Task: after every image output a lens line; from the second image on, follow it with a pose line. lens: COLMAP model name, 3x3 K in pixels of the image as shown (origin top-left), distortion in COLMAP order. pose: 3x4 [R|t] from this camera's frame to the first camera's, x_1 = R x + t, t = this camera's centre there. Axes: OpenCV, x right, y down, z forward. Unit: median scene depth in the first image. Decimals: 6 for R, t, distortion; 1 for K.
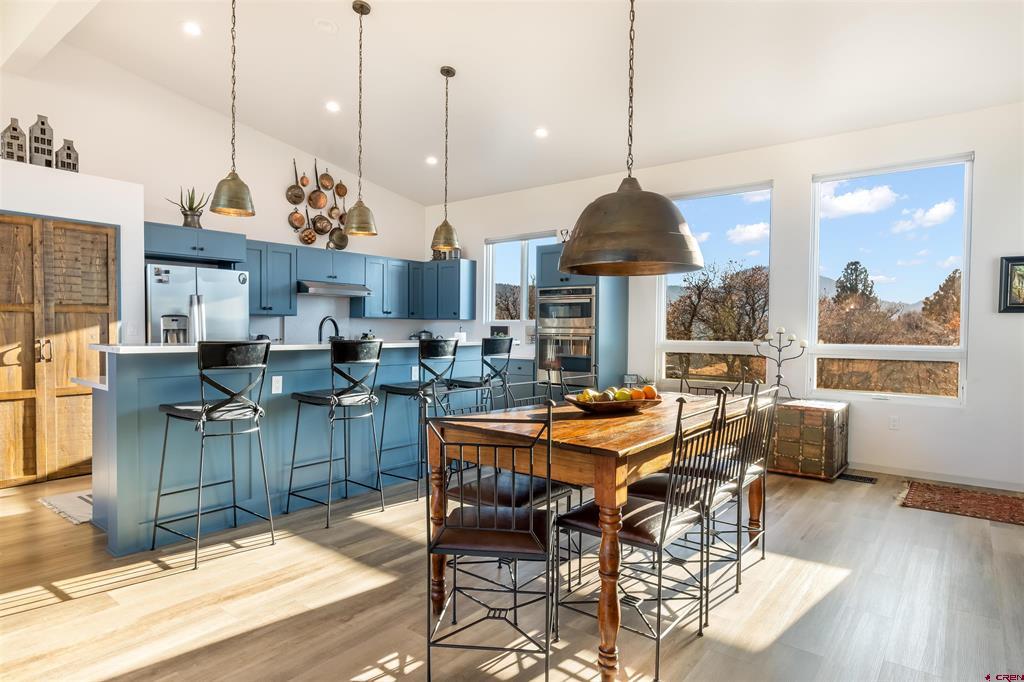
lens RADIAL K [[579.6, 0, 512.0], [0, 579.6, 341.0], [0, 0, 1]] dist [-0.000993, -0.001161]
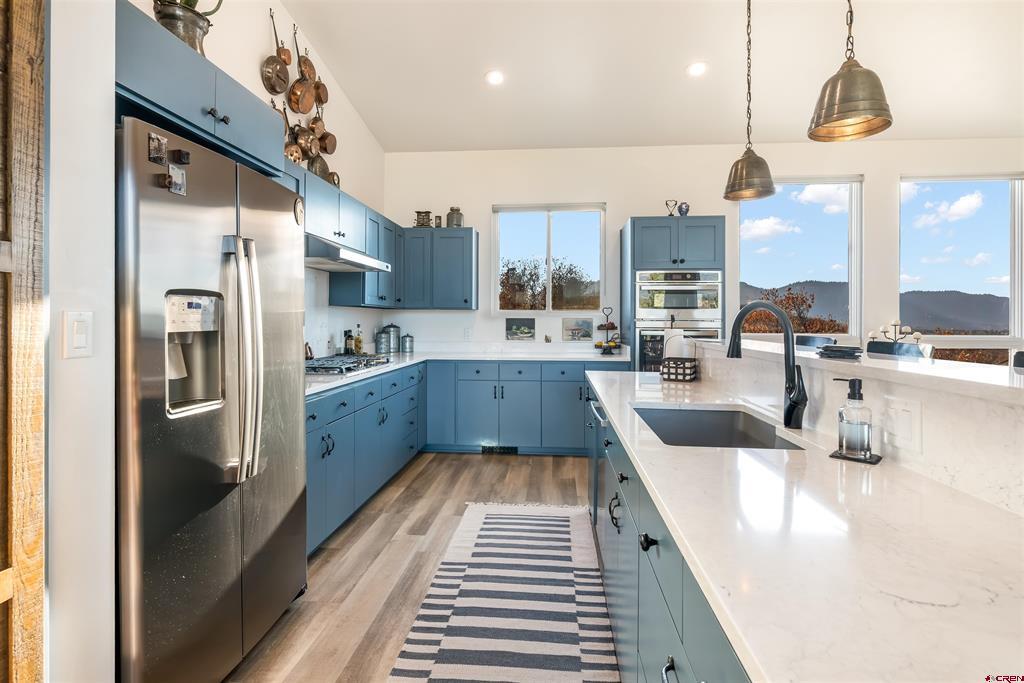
lens RADIAL K [[499.2, 0, 513.0], [0, 499.2, 317.4], [0, 0, 1]] dist [-0.002602, -0.000220]
pose [[0.836500, -0.000796, 0.547967, -0.578911], [0.014158, 0.999697, -0.020160, -0.019923], [-0.547785, 0.024622, 0.836257, 0.649801]]
